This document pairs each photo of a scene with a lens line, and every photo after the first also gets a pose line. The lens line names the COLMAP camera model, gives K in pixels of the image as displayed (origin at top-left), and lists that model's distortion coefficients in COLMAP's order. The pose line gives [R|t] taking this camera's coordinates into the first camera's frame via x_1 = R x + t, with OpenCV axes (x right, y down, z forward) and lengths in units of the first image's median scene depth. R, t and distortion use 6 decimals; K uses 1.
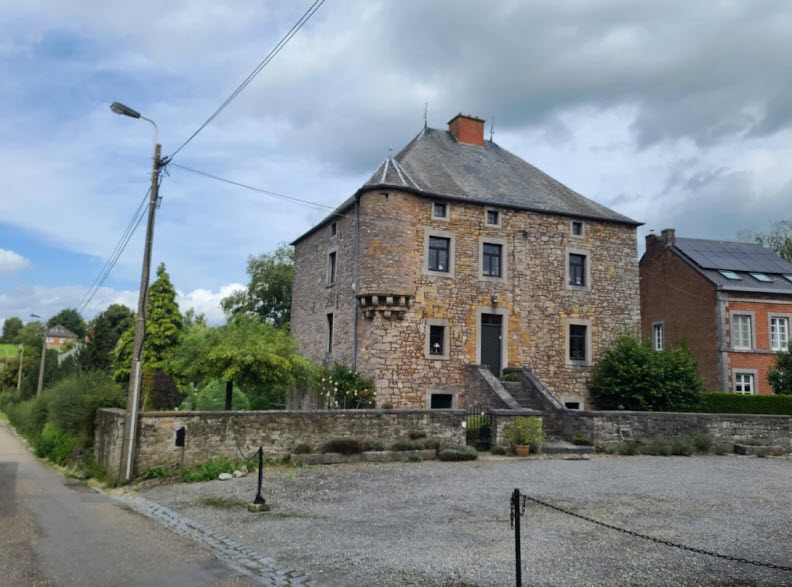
lens RADIAL K [[655.8, 0, 396.4], [0, 655.8, 294.4], [0, 0, 1]] dist [-0.004501, 0.000433]
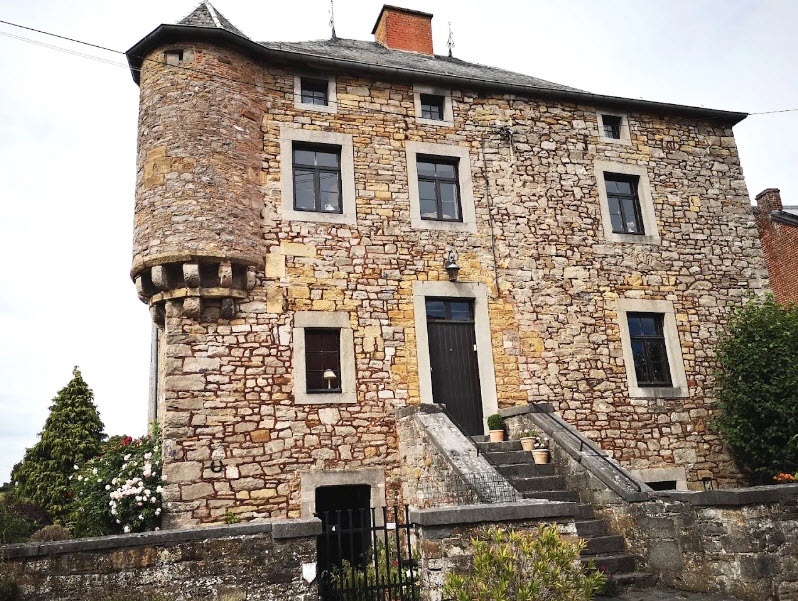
lens RADIAL K [[668.9, 0, 399.6], [0, 668.9, 298.4], [0, 0, 1]] dist [0.039180, -0.007710]
pose [[0.992444, -0.110206, -0.053940, 0.136408], [0.100381, 0.982070, -0.159569, 0.102183], [0.070559, 0.152949, 0.985712, 0.537346]]
